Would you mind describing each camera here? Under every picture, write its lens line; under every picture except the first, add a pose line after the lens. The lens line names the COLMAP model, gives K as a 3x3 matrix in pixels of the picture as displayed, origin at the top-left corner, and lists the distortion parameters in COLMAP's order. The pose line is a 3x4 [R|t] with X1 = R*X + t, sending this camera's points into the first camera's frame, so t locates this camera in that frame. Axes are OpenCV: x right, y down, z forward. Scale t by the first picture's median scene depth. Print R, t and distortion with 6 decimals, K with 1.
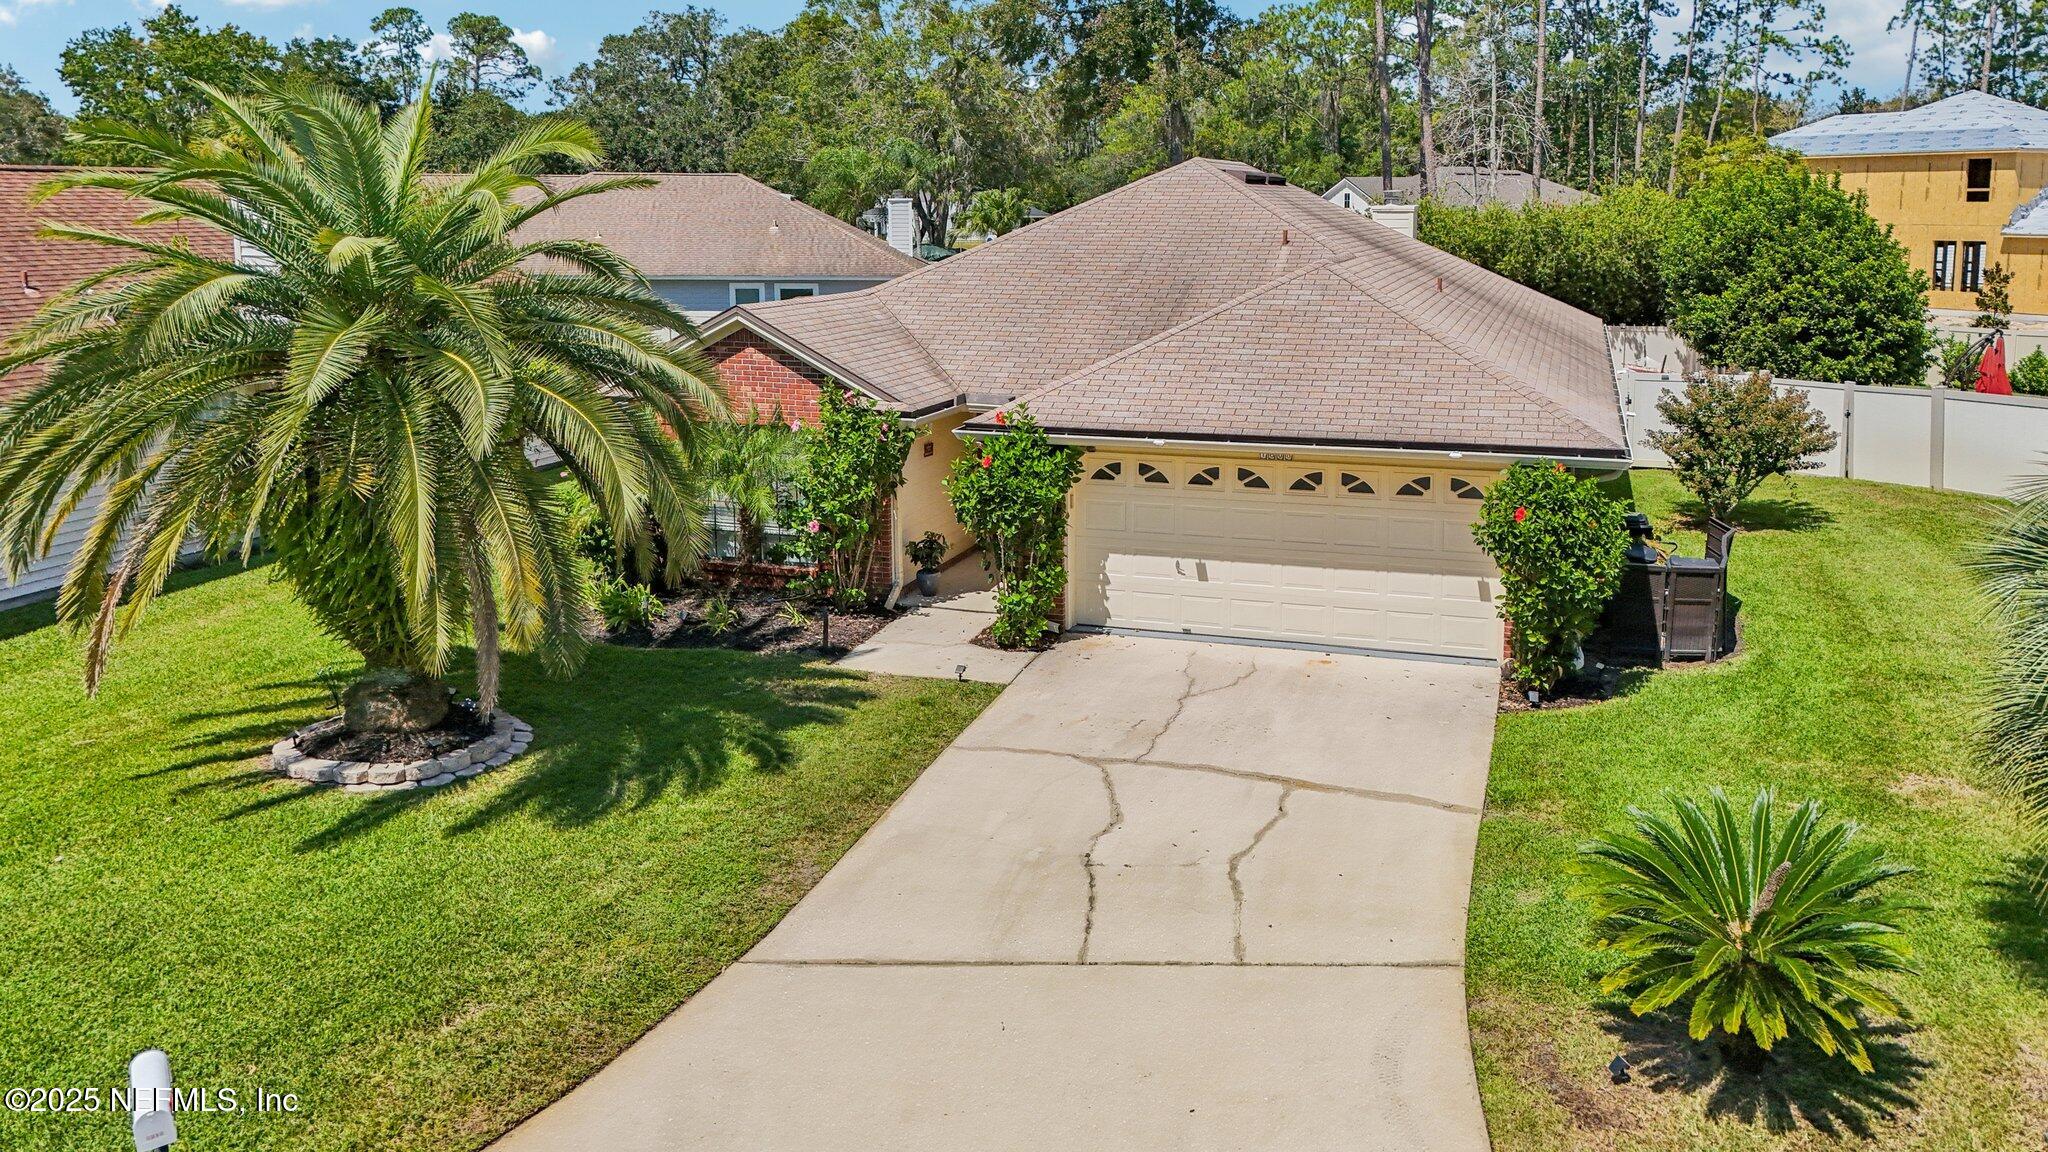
lens RADIAL K [[1490.2, 0, 1070.2], [0, 1490.2, 447.7], [0, 0, 1]] dist [0.056051, -0.054403]
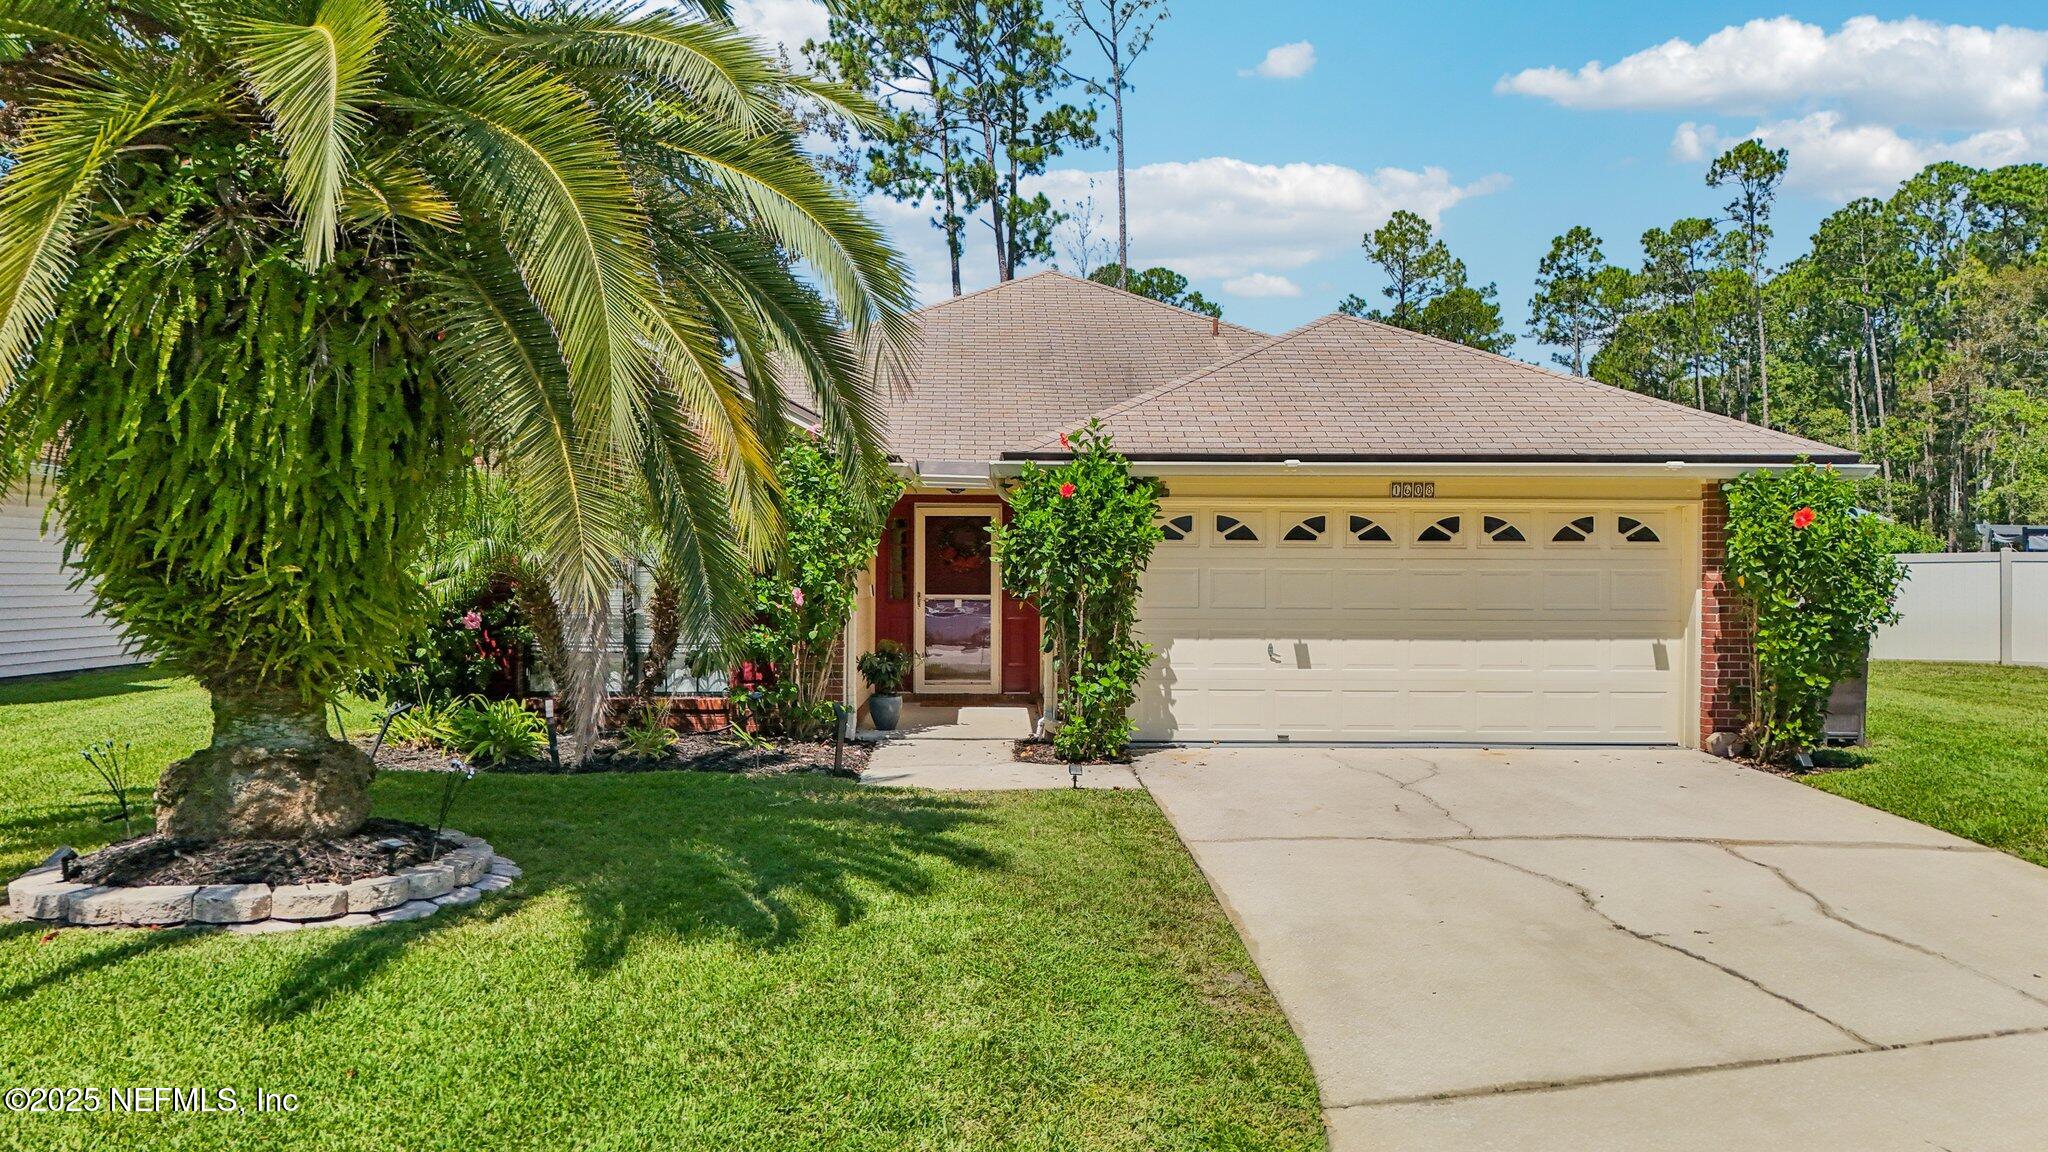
lens RADIAL K [[1499.6, 0, 1029.7], [0, 1499.6, 578.0], [0, 0, 1]] dist [0.055473, -0.043815]
pose [[0.947979, 0.002695, 0.318322, -0.287191], [0.040503, 0.990816, -0.129009, 0.136858], [-0.315746, 0.135190, 0.939163, 0.322737]]
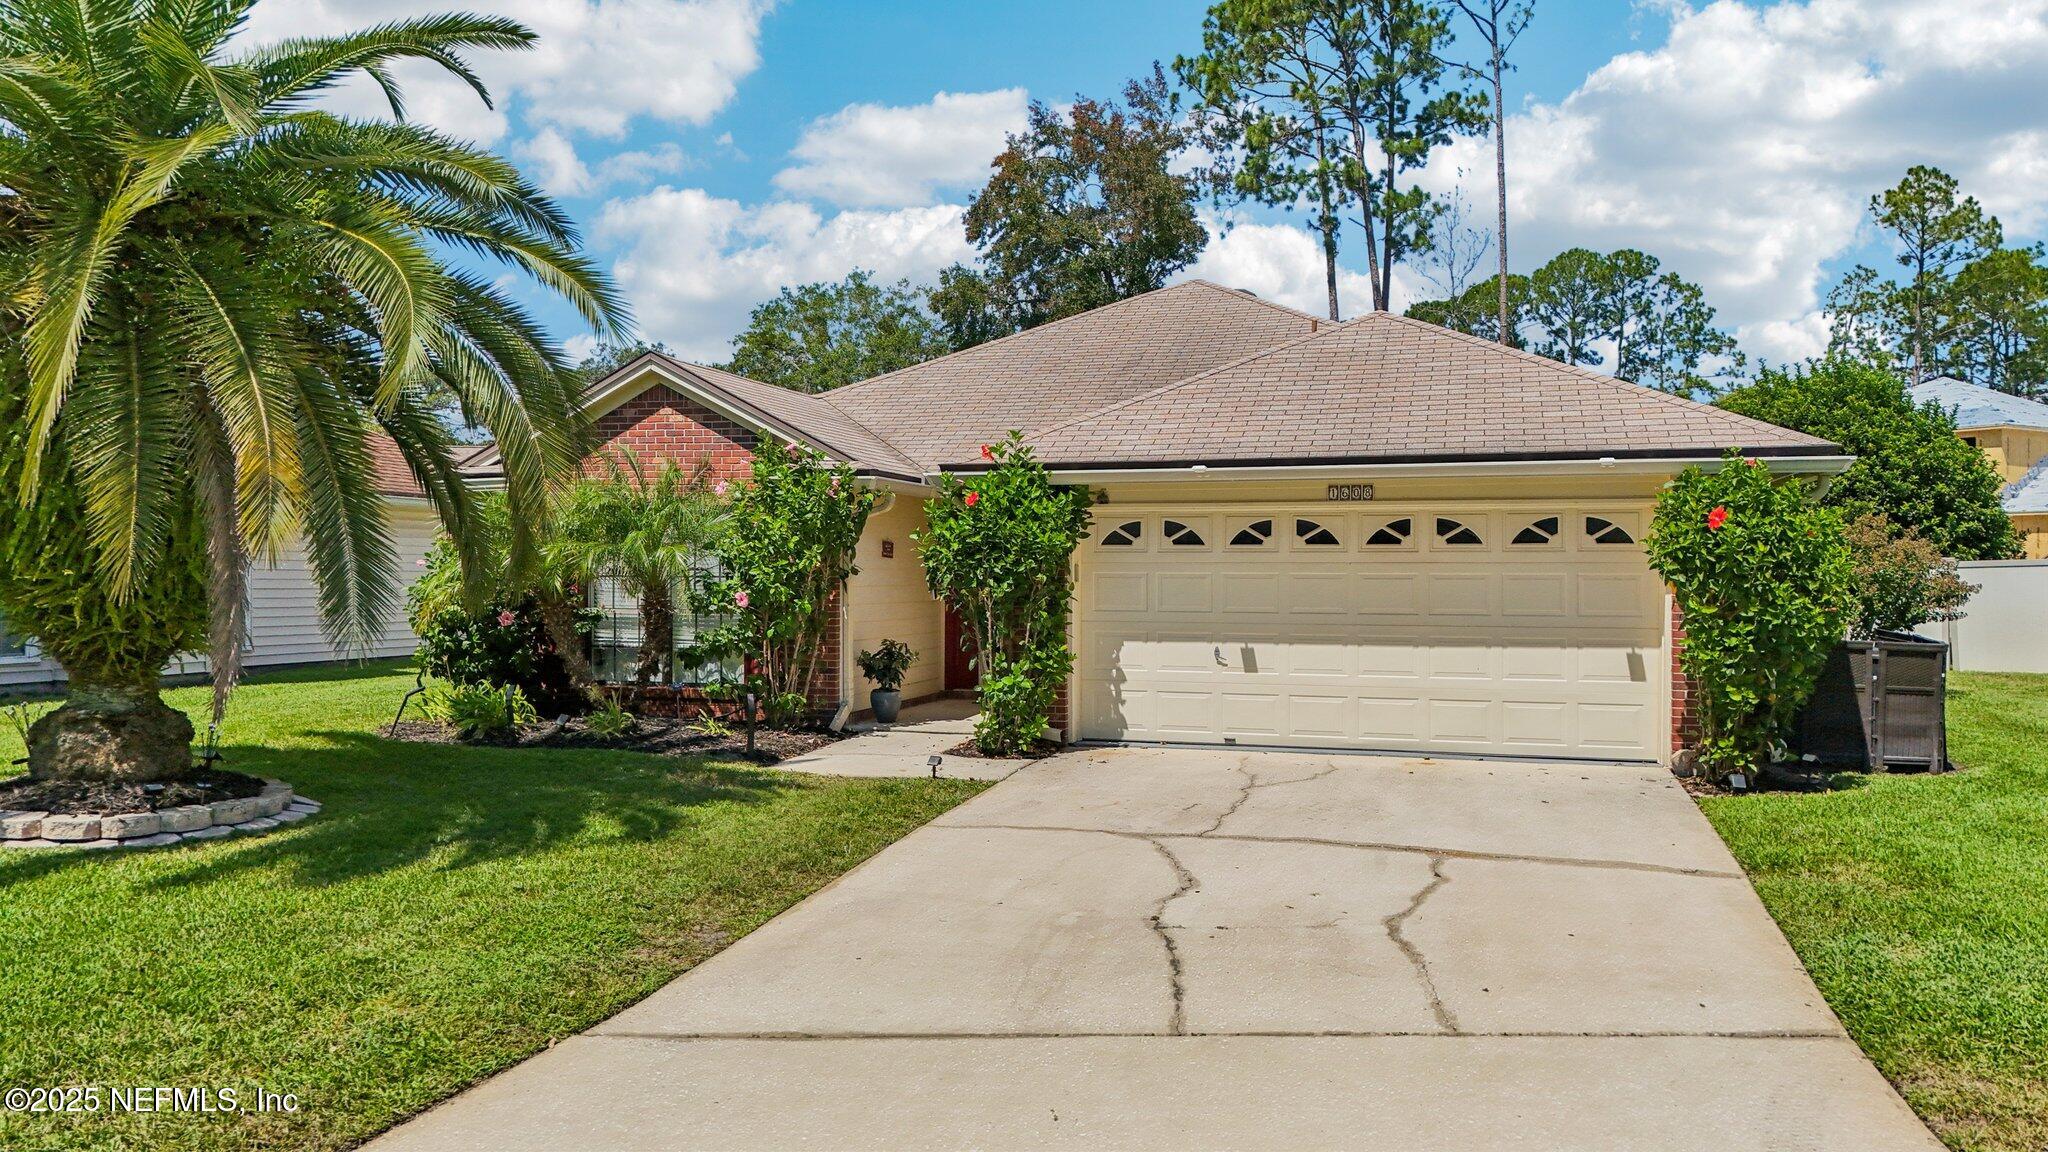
lens RADIAL K [[1499.6, 0, 1029.7], [0, 1499.6, 578.0], [0, 0, 1]] dist [0.055473, -0.043815]
pose [[0.999903, 0.003810, 0.013399, -0.034295], [-0.001911, 0.990296, -0.138962, 0.148521], [-0.013798, 0.138923, 0.990207, 0.238921]]
